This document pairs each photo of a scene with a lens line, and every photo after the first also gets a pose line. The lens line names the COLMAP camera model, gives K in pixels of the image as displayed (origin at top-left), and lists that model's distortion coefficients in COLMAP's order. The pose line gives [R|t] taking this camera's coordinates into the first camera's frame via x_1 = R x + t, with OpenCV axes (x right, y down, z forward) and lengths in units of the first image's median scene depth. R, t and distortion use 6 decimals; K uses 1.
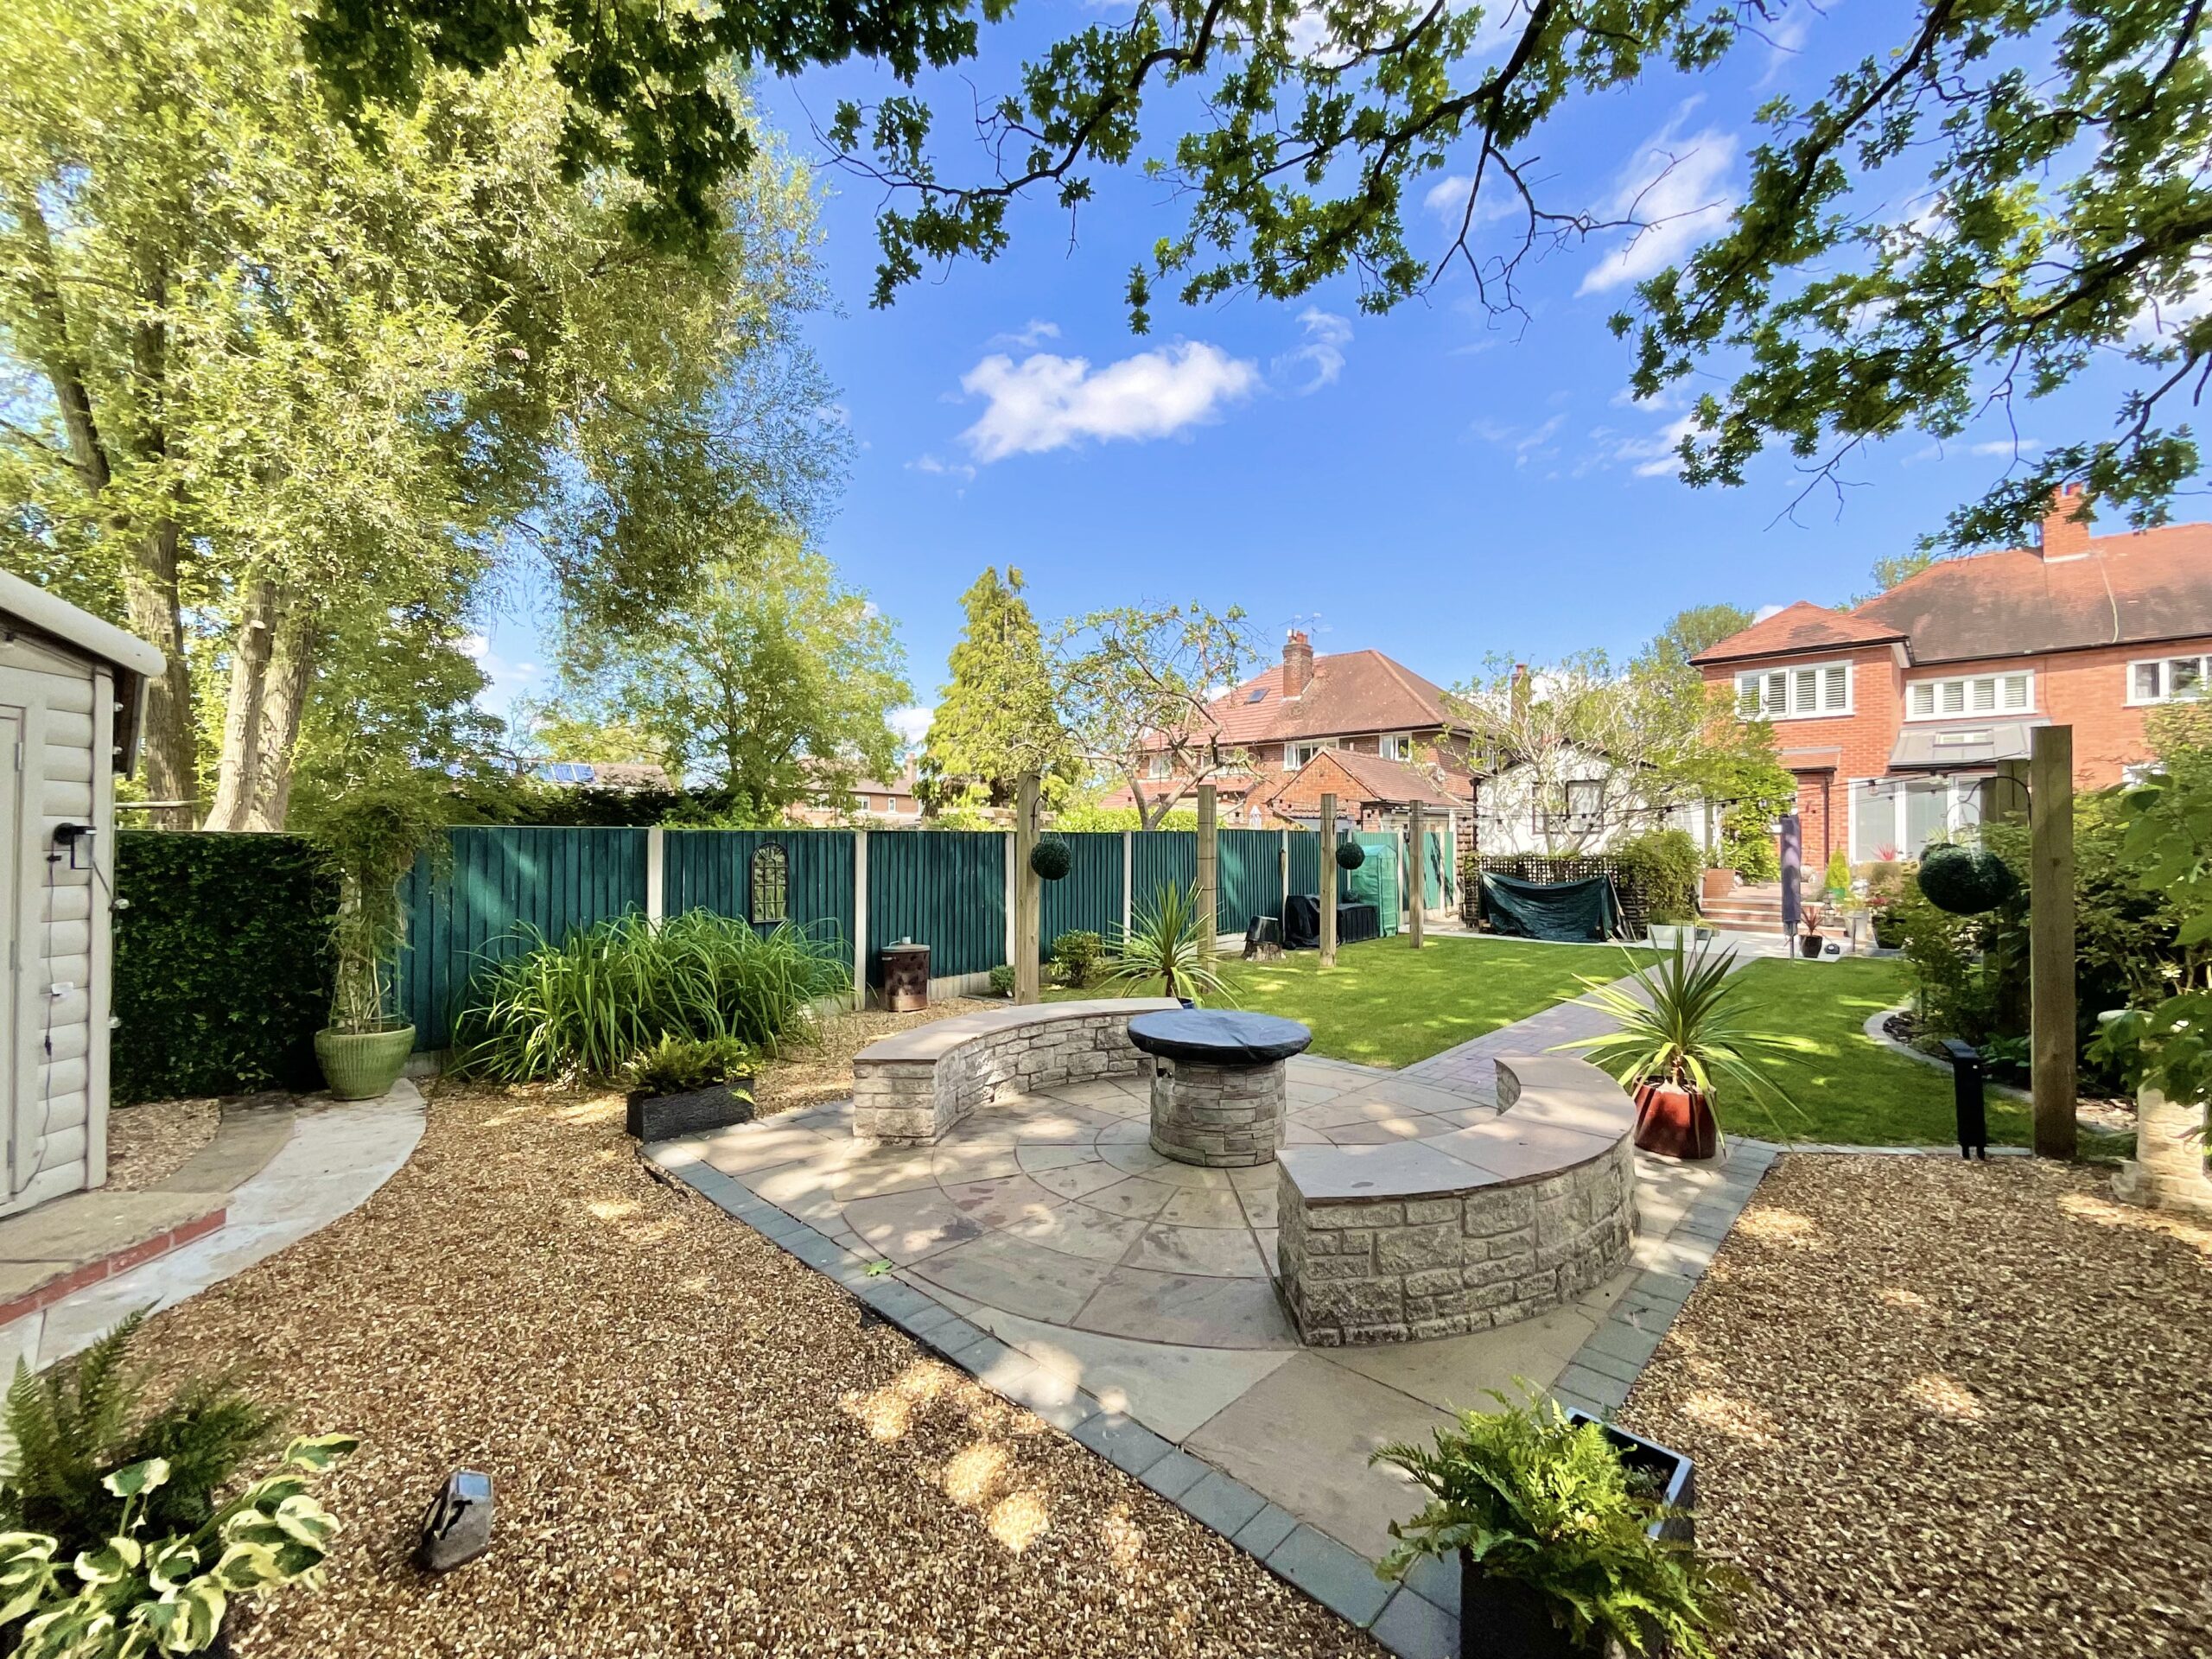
lens RADIAL K [[896.0, 0, 1099.6], [0, 896.0, 829.1], [0, 0, 1]] dist [-0.026517, 0.012147]
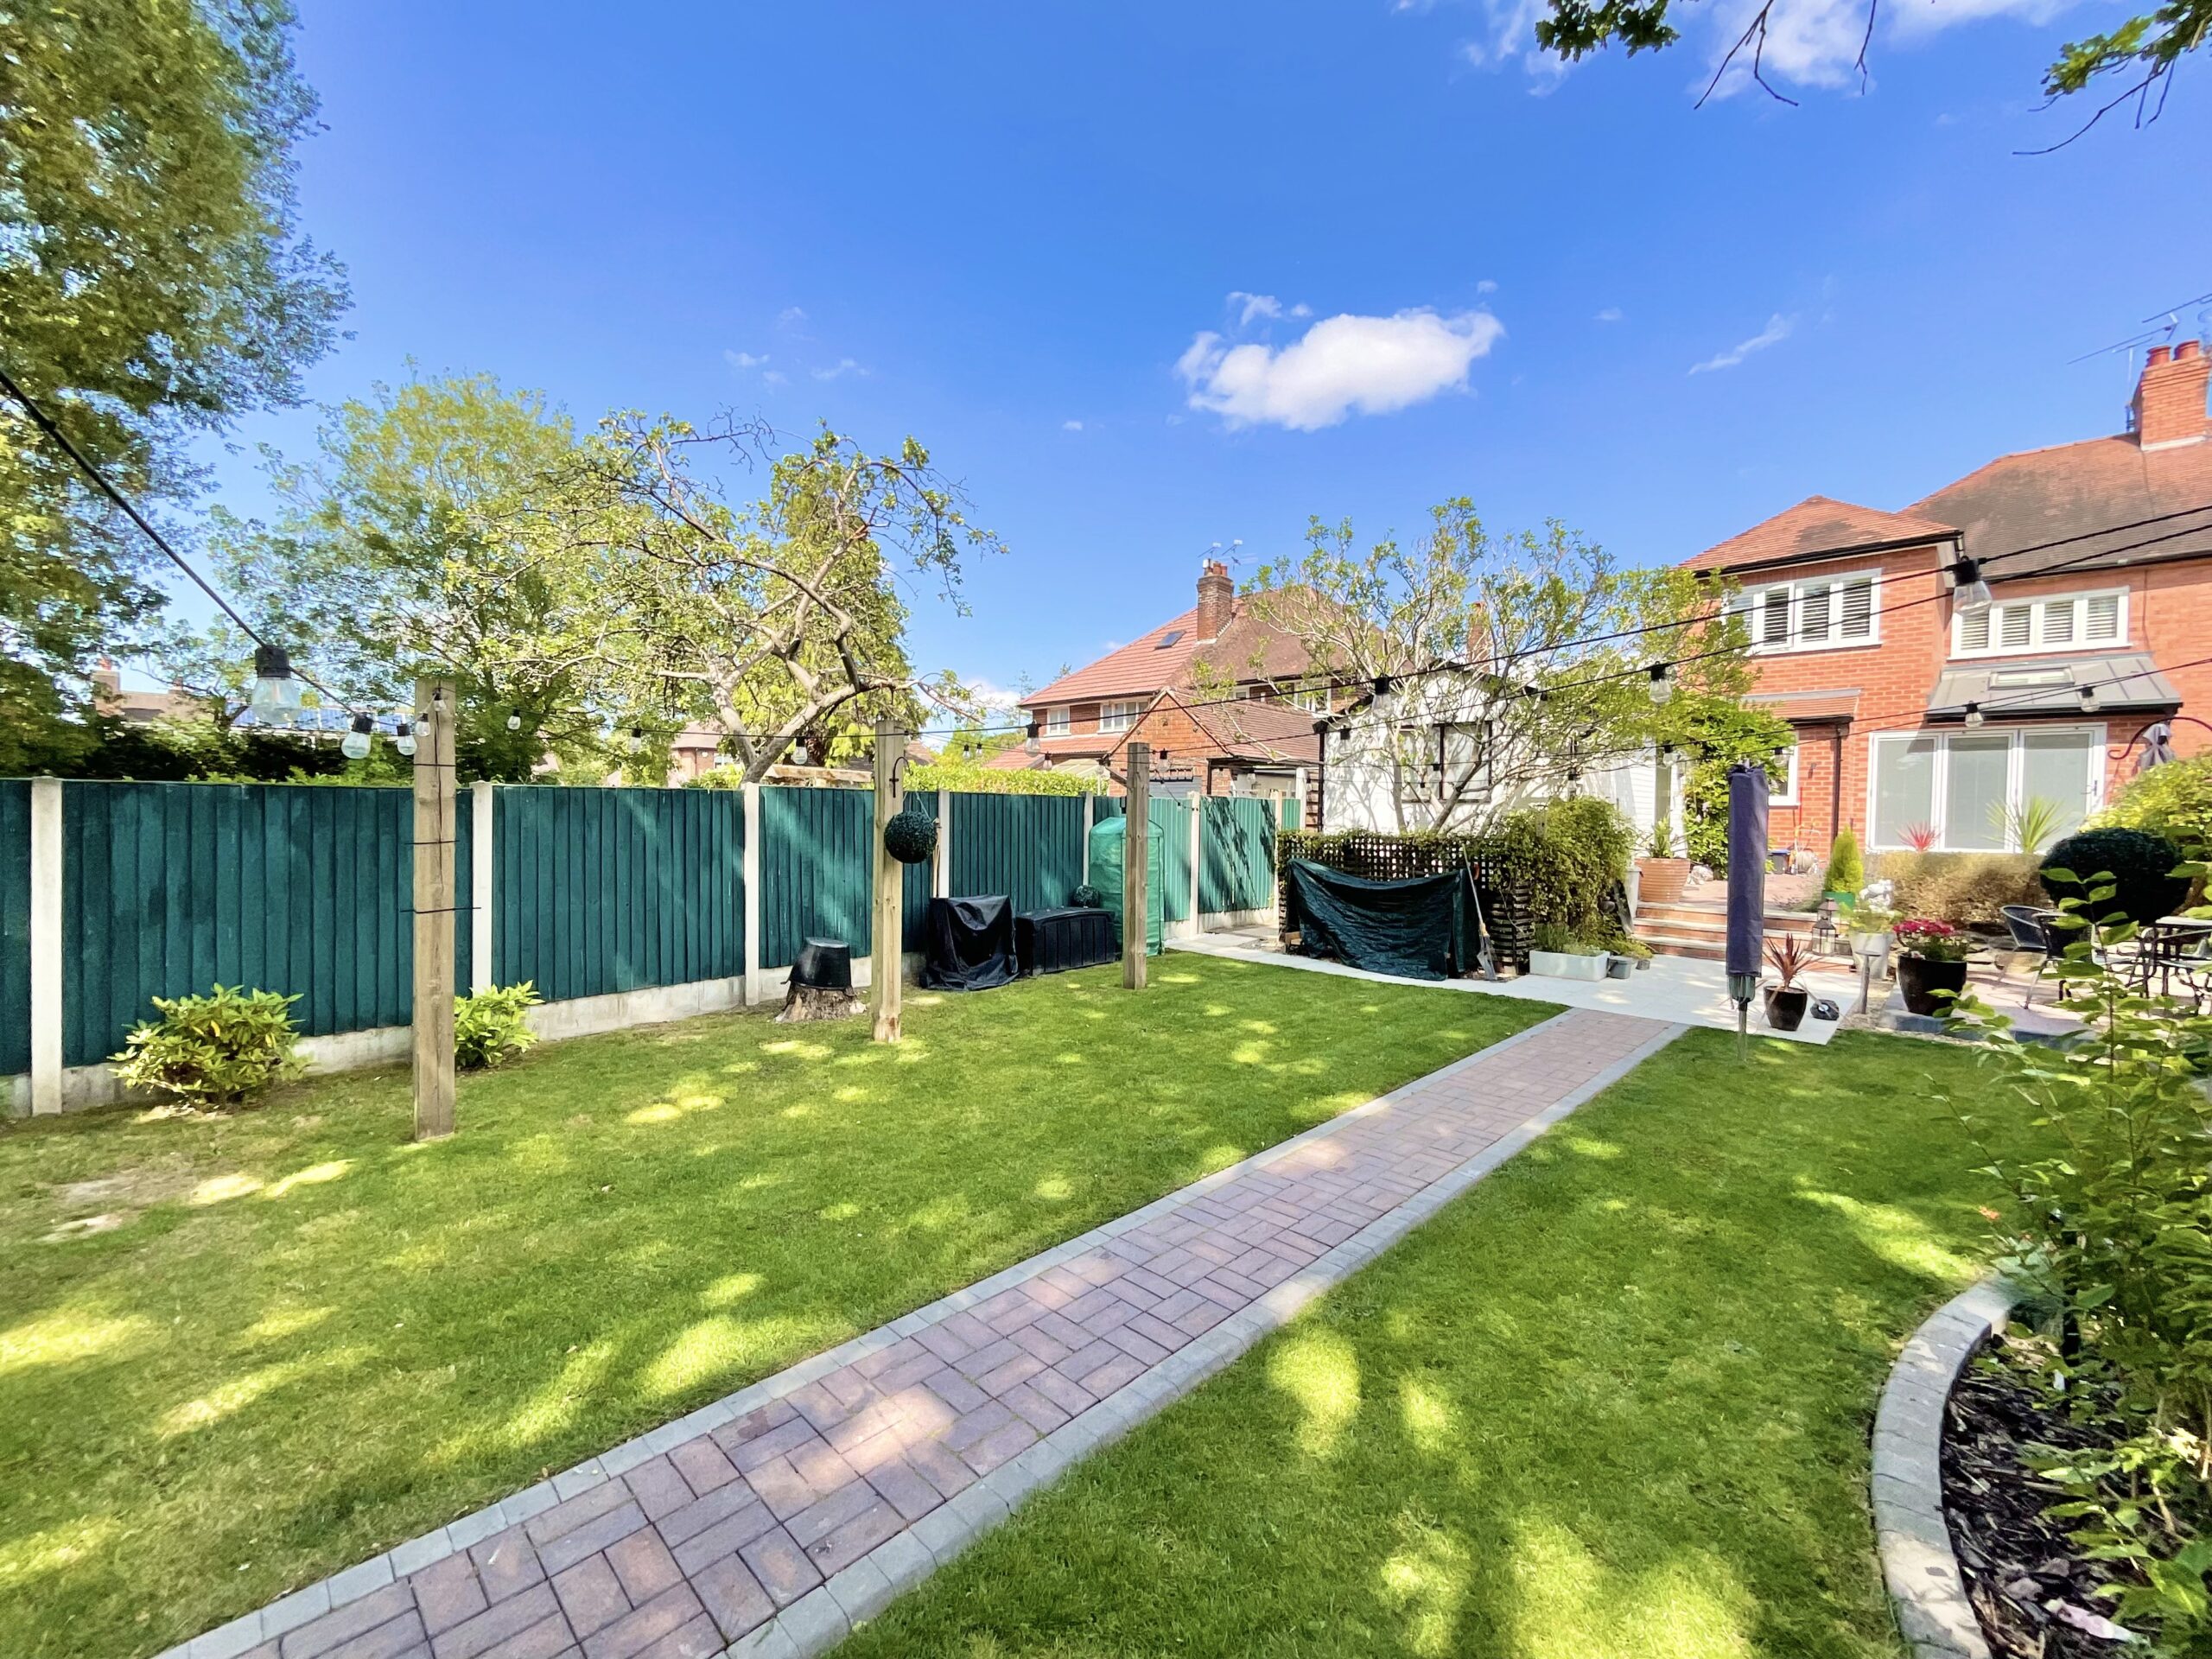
lens RADIAL K [[893.9, 0, 1129.5], [0, 893.9, 835.1], [0, 0, 1]] dist [0.002596, 0.000293]
pose [[0.999853, 0.010395, 0.013666, 0.254628], [-0.010915, 0.999197, 0.038552, 0.005794], [-0.013255, -0.038696, 0.999163, 0.298306]]
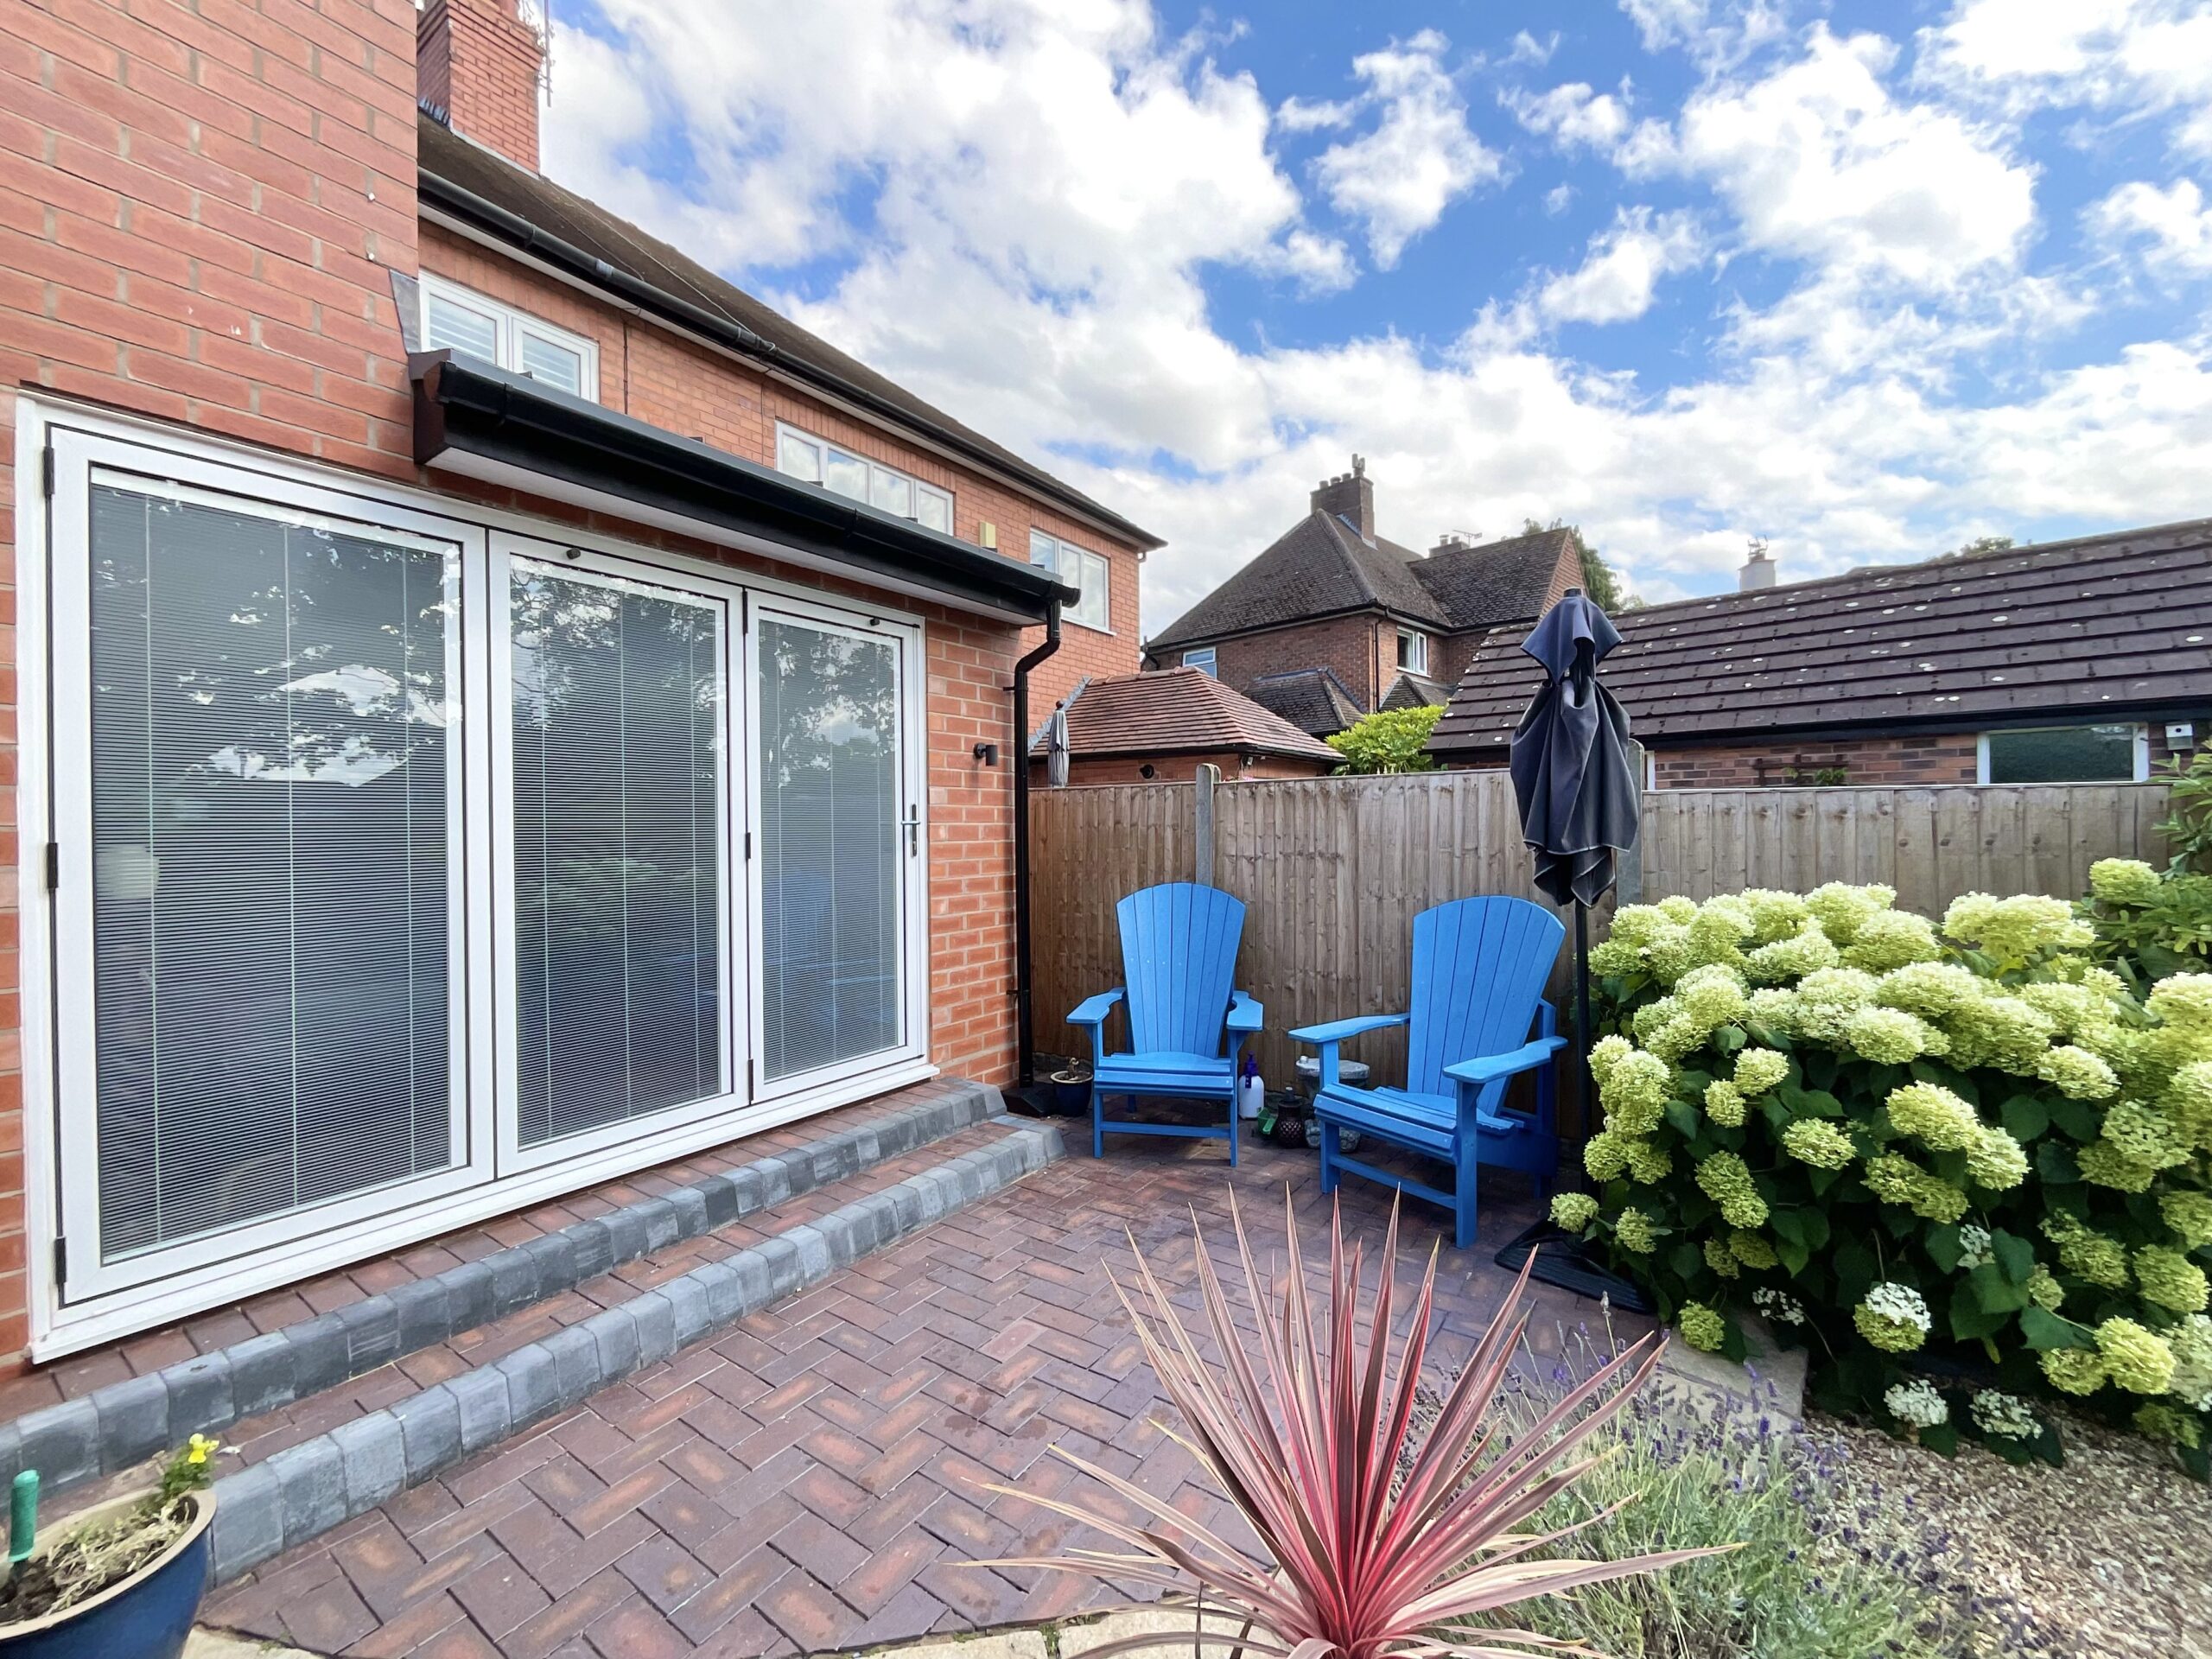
lens RADIAL K [[889.9, 0, 1100.8], [0, 889.9, 833.3], [0, 0, 1]] dist [-0.011917, -0.000146]
pose [[-0.169006, -0.013483, 0.985523, 0.828155], [-0.001238, 0.999909, 0.013467, -0.014843], [-0.985614, 0.001055, -0.169008, 1.013346]]
